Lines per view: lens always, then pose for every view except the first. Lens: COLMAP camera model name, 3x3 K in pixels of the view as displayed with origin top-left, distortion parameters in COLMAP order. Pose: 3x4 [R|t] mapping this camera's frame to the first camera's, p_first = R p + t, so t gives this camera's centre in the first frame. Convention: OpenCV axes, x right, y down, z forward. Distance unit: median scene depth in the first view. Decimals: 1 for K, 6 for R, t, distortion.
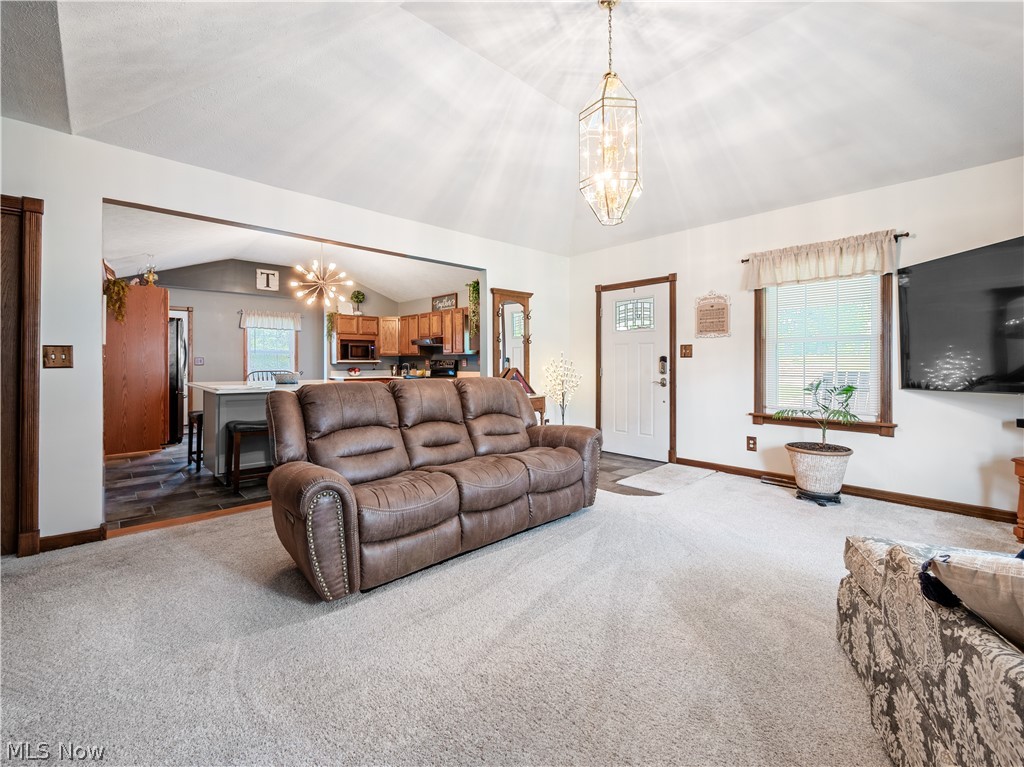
lens RADIAL K [[445.6, 0, 516.5], [0, 445.6, 358.9], [0, 0, 1]] dist [-0.001181, -0.000136]
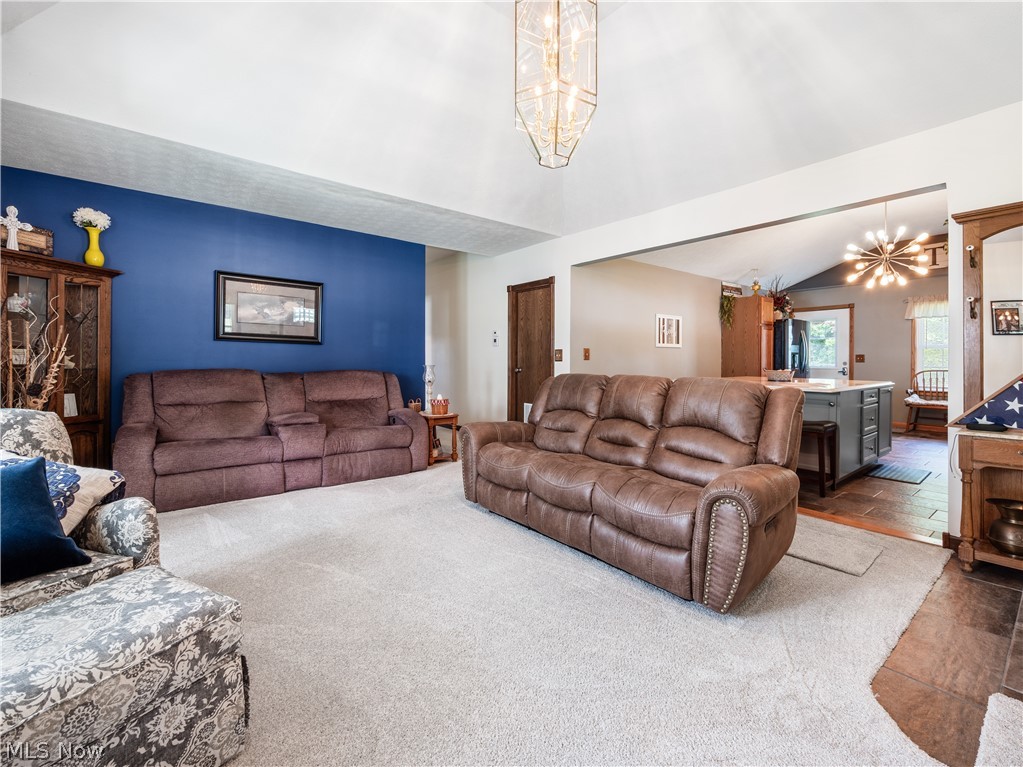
lens RADIAL K [[445.2, 0, 516.0], [0, 445.2, 358.9], [0, 0, 1]] dist [-0.001181, -0.000136]
pose [[-0.080979, -0.004774, -0.996704, 0.912692], [0.006440, 0.999965, -0.005313, 0.020932], [0.996695, -0.006849, -0.080945, 0.978703]]
